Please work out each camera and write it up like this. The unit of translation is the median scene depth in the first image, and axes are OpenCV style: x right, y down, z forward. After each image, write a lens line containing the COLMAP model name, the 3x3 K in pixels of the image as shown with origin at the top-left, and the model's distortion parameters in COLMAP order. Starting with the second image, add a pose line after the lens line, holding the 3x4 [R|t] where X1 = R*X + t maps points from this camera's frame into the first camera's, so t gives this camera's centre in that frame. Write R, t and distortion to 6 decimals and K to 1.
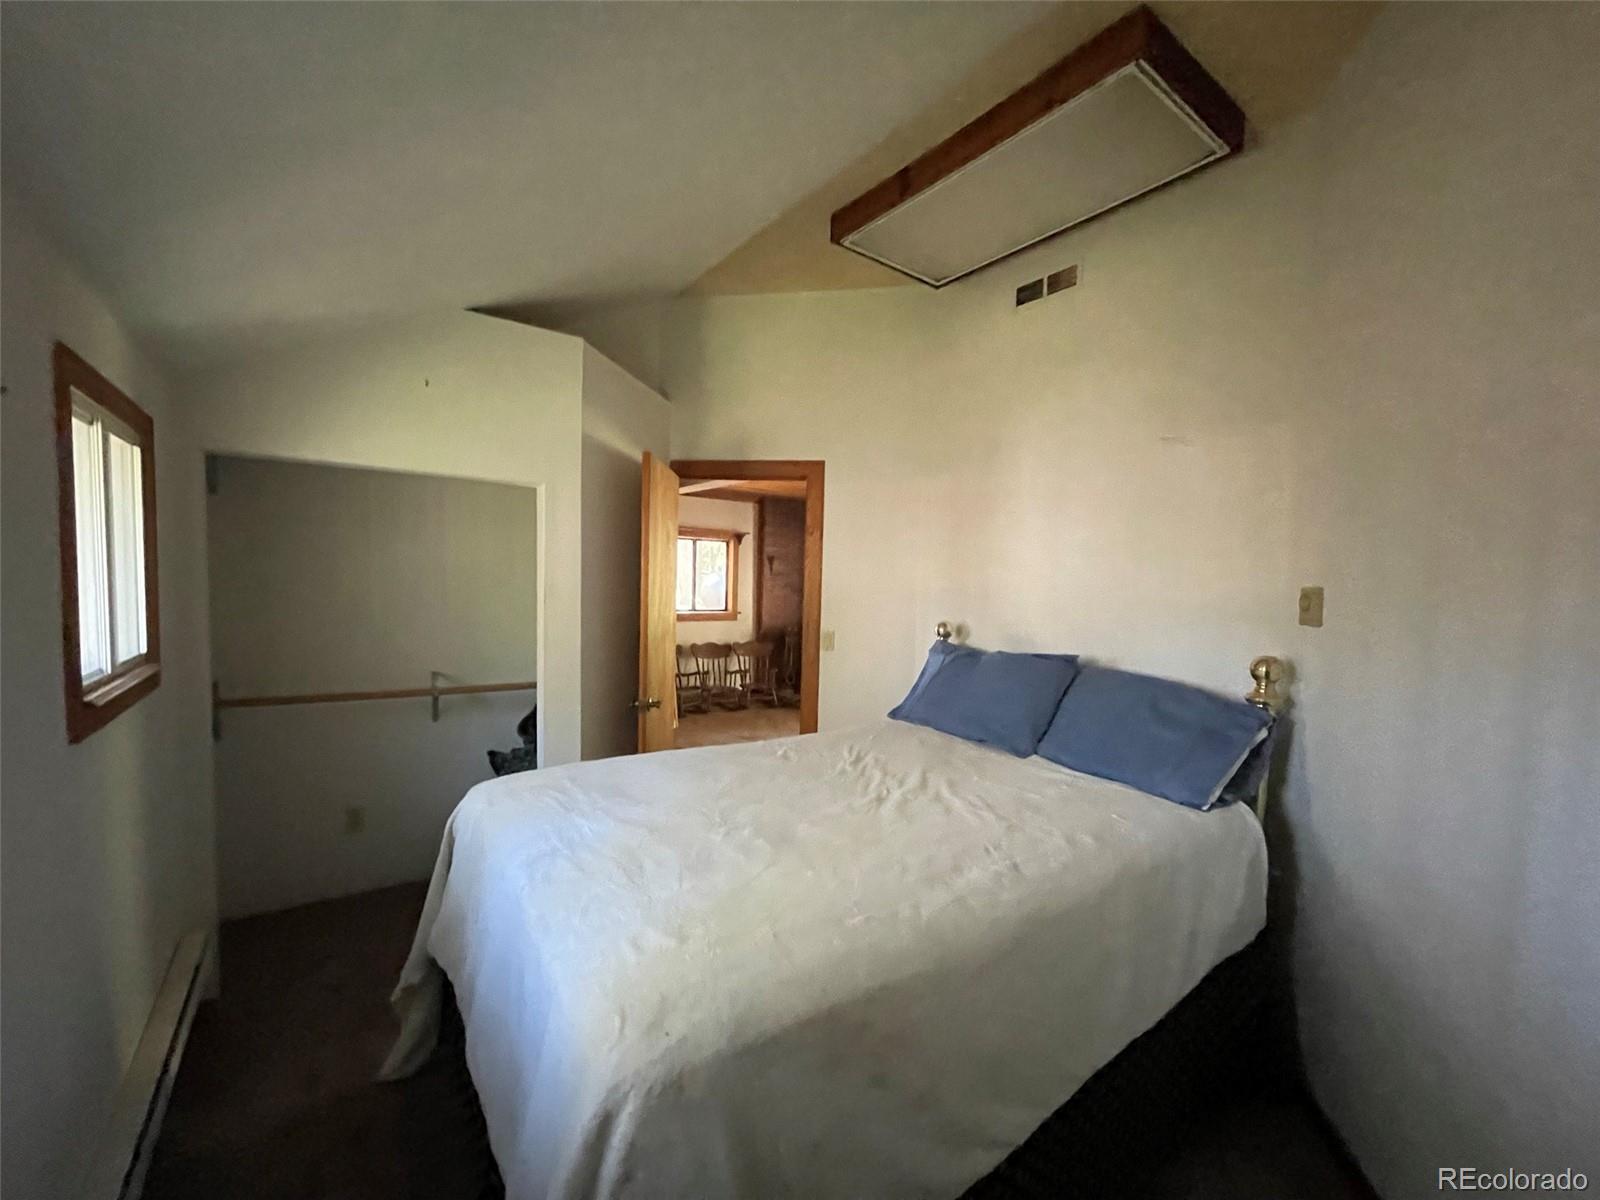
lens RADIAL K [[645.0, 0, 789.8], [0, 645.0, 602.7], [0, 0, 1]] dist [0.001411, 0.000141]
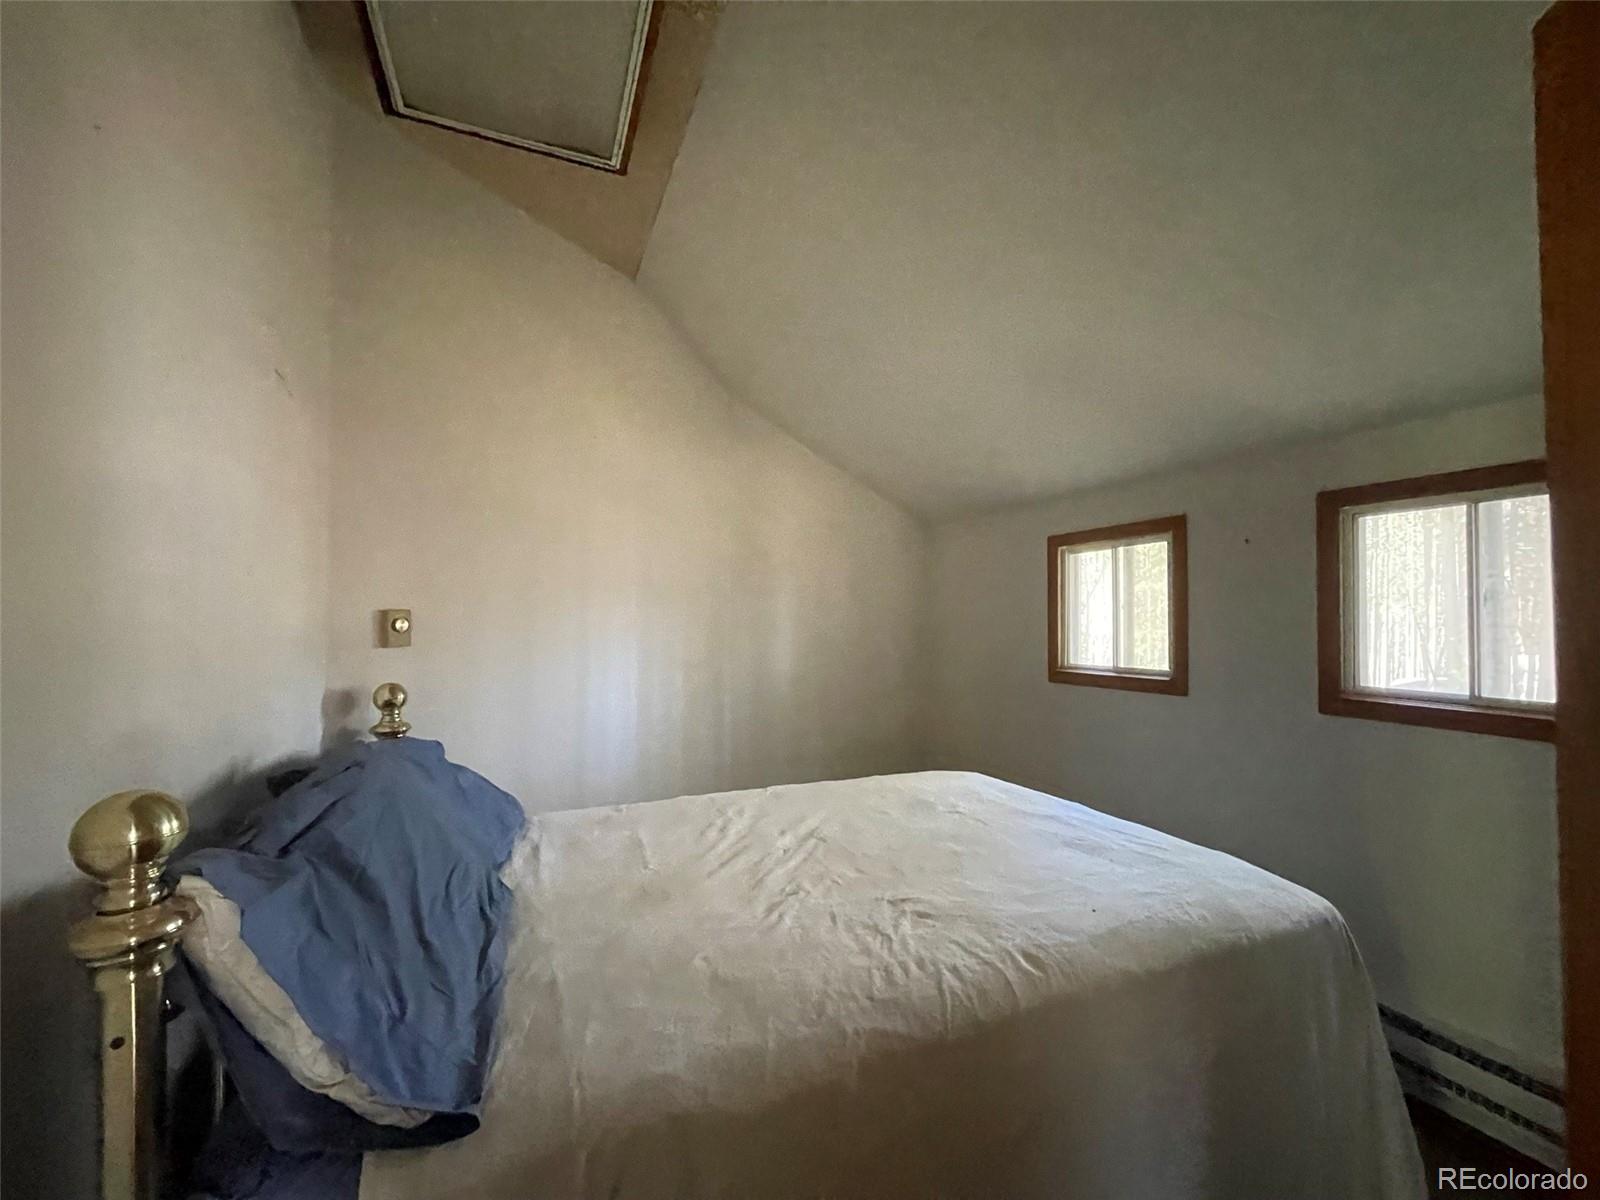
lens RADIAL K [[645.0, 0, 789.8], [0, 645.0, 602.7], [0, 0, 1]] dist [0.001411, 0.000141]
pose [[-0.969785, -0.021456, 0.243015, -0.060251], [-0.005414, 0.997772, 0.066490, -0.109943], [-0.243901, 0.063166, -0.967741, 1.847880]]
